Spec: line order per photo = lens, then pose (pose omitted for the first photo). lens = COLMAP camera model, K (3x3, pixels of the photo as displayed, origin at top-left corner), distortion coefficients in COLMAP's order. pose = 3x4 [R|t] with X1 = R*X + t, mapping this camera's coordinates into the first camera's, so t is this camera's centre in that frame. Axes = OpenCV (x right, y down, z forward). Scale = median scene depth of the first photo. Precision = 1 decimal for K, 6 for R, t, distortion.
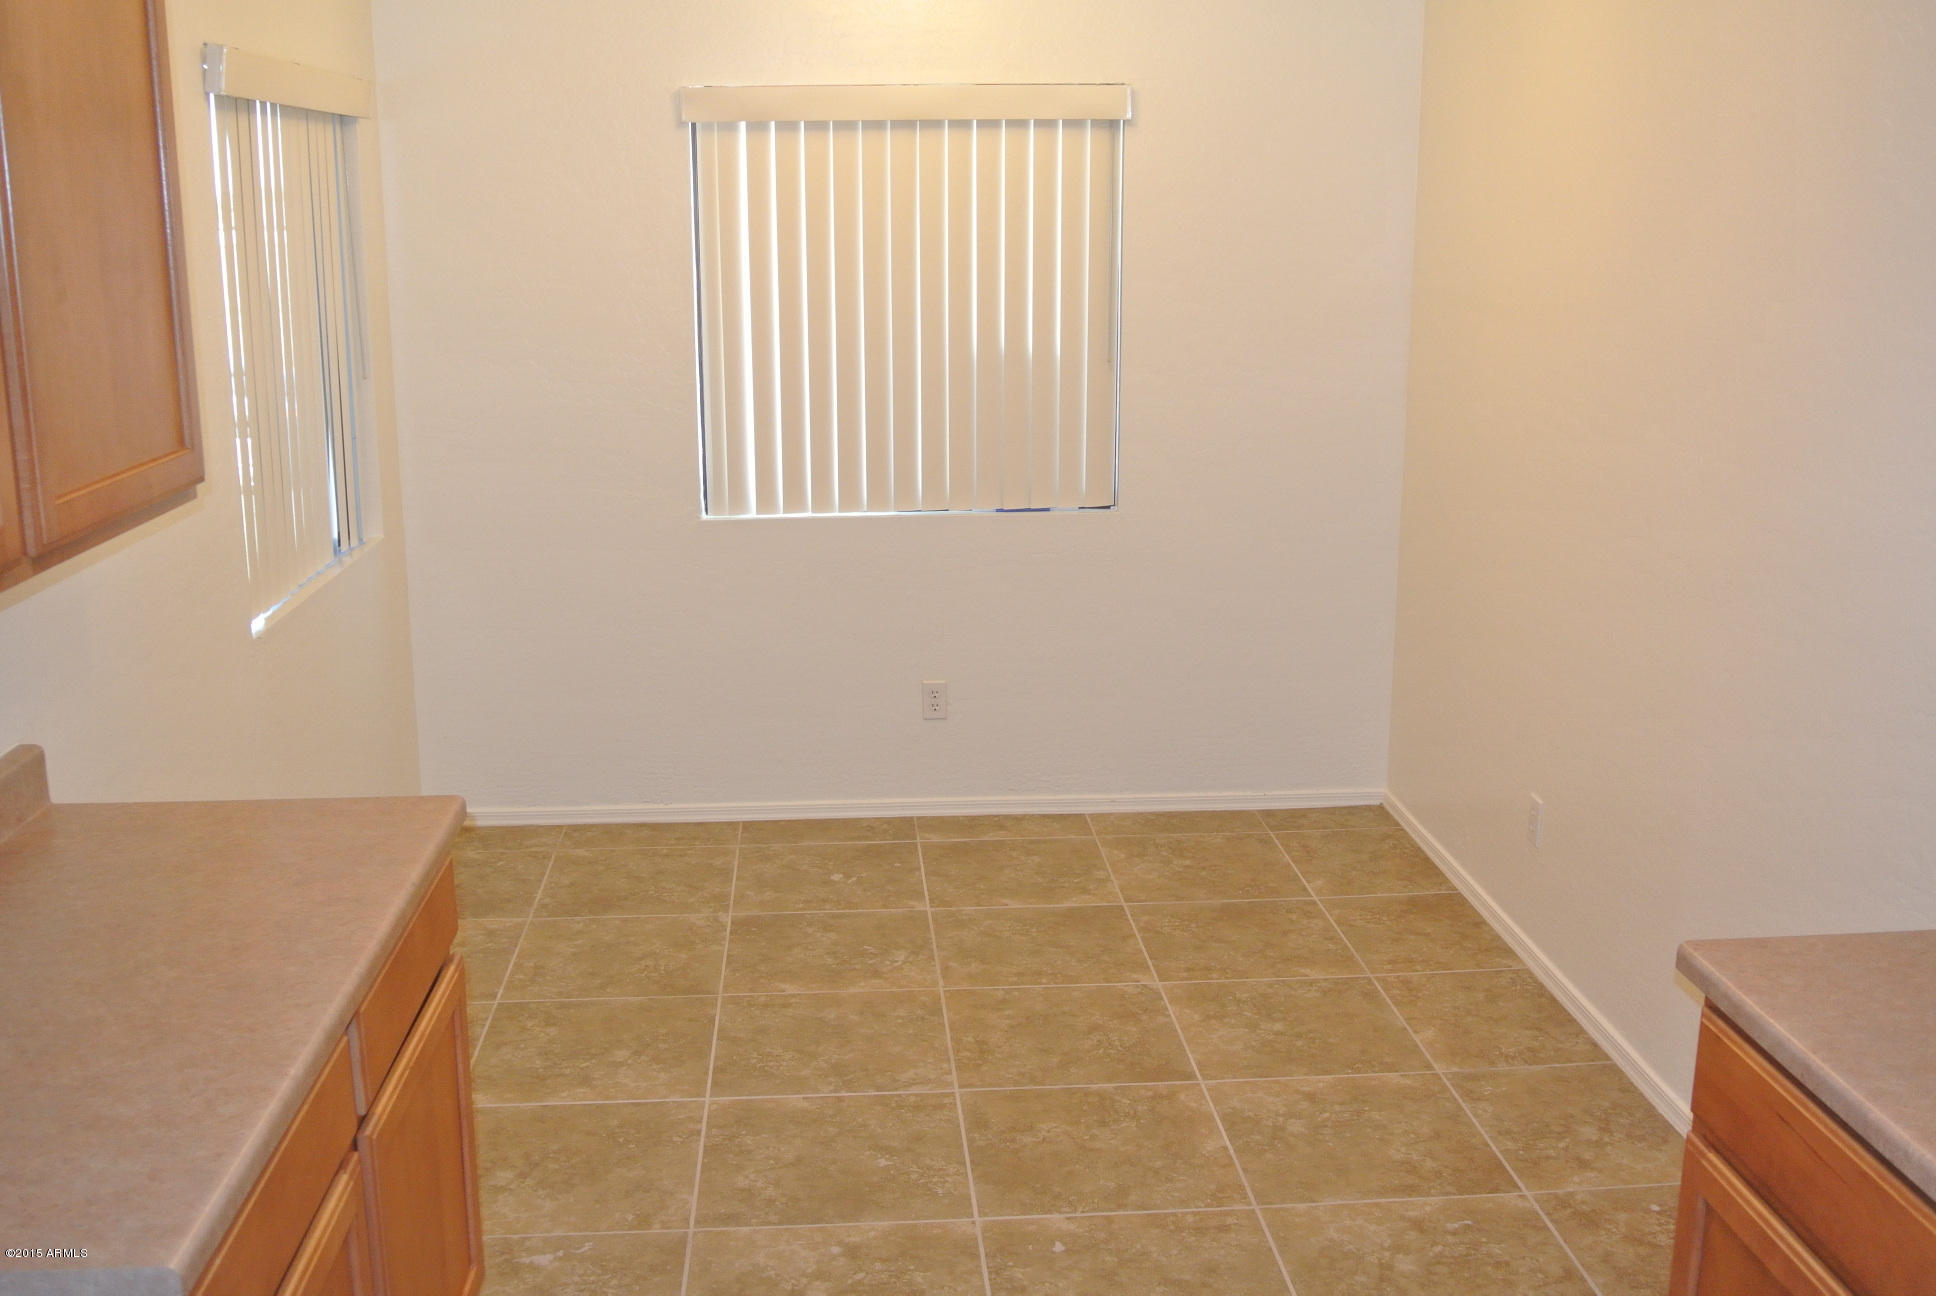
lens RADIAL K [[1874.7, 0, 974.1], [0, 1874.7, 649.6], [0, 0, 1]] dist [-0.057971, 0.000000]
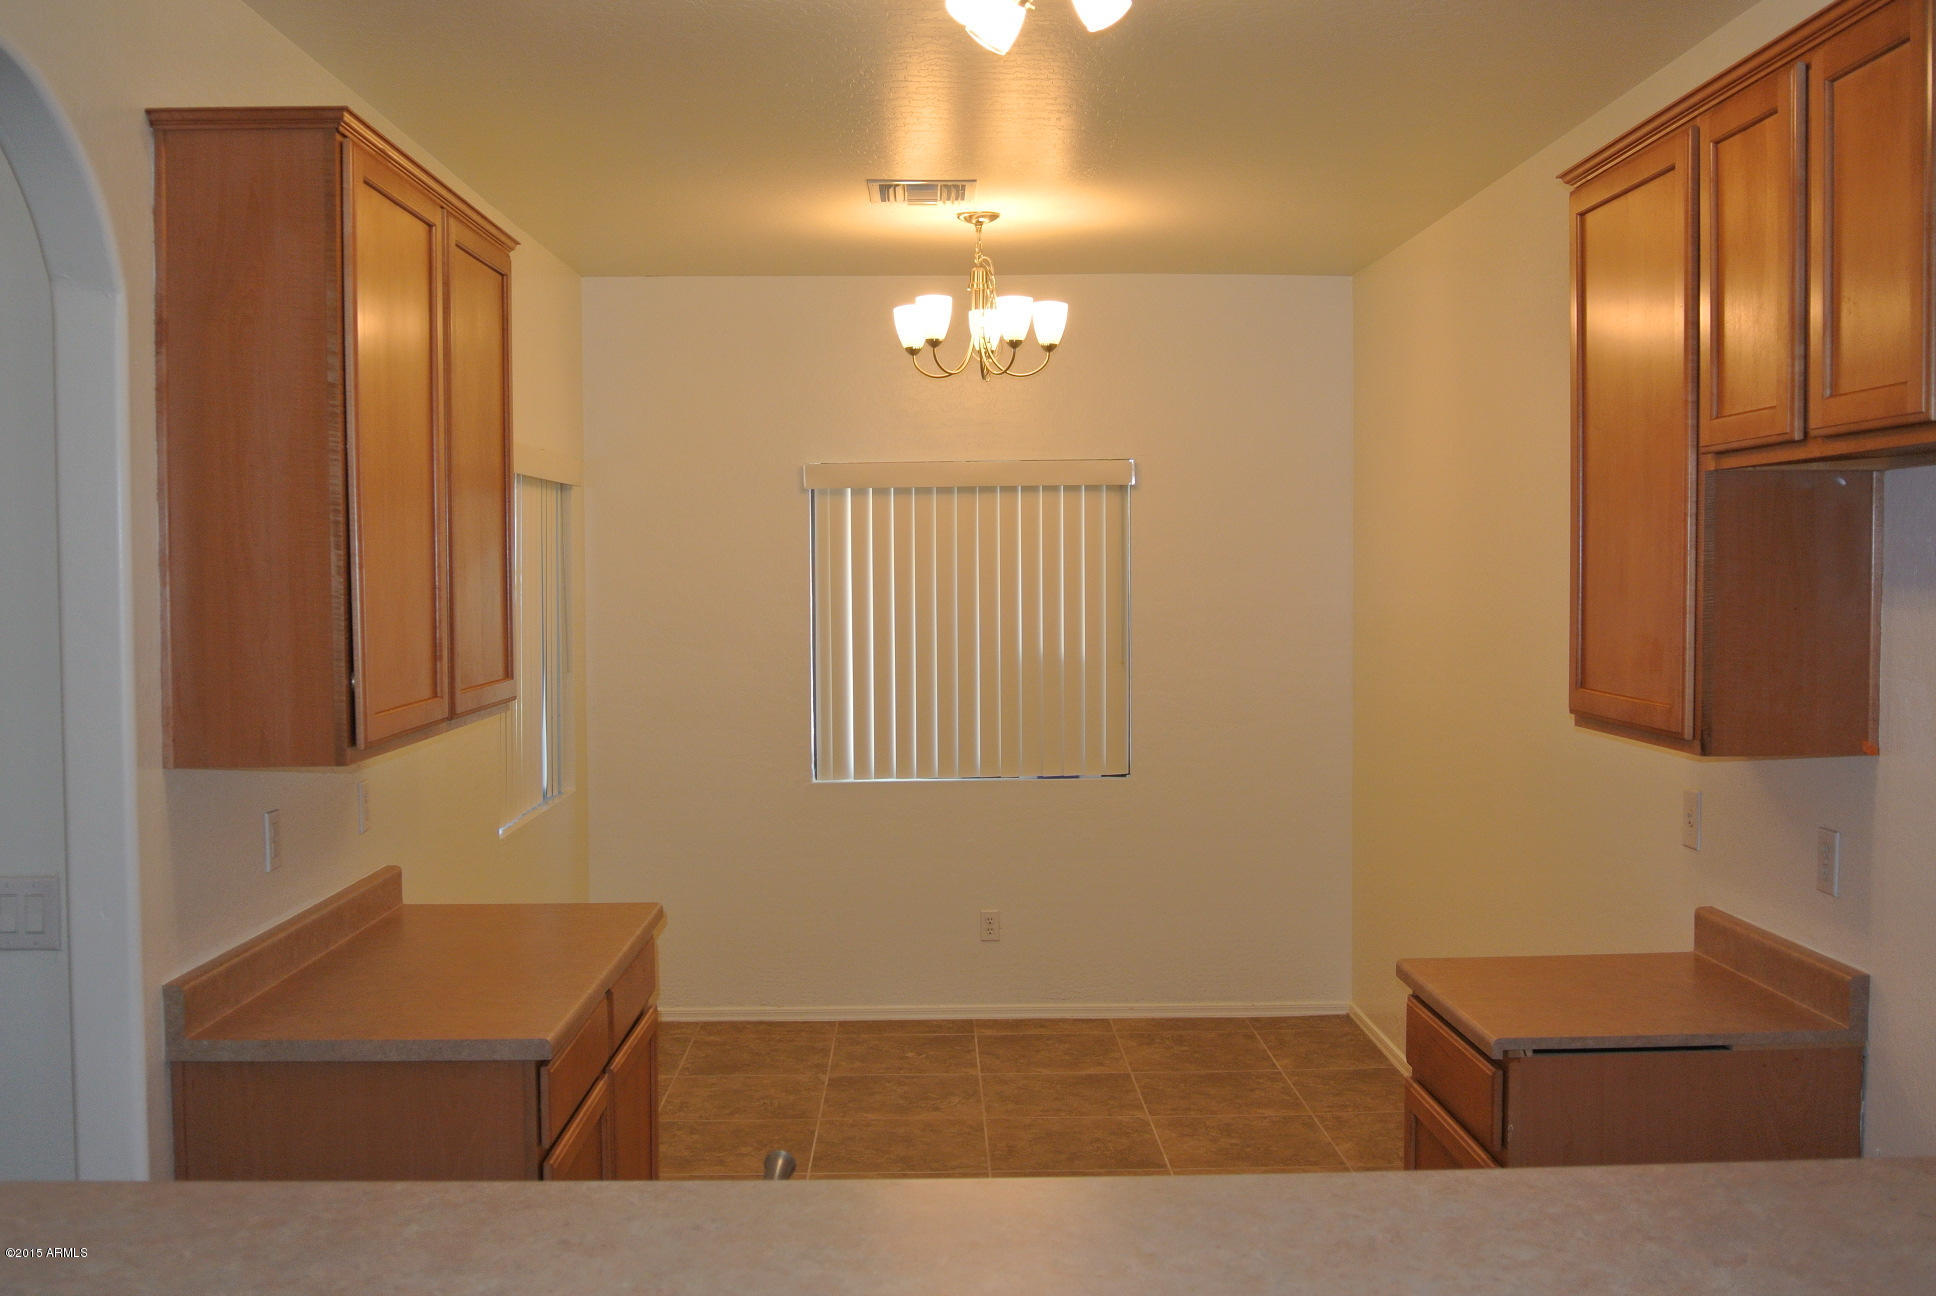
lens RADIAL K [[1874.7, 0, 966.0], [0, 1874.7, 642.6], [0, 0, 1]] dist [-0.057971, 0.000000]
pose [[0.998267, -0.002719, -0.058784, 0.042453], [-0.008681, 0.981200, -0.192800, 0.092822], [0.058203, 0.192976, 0.979476, -0.321803]]
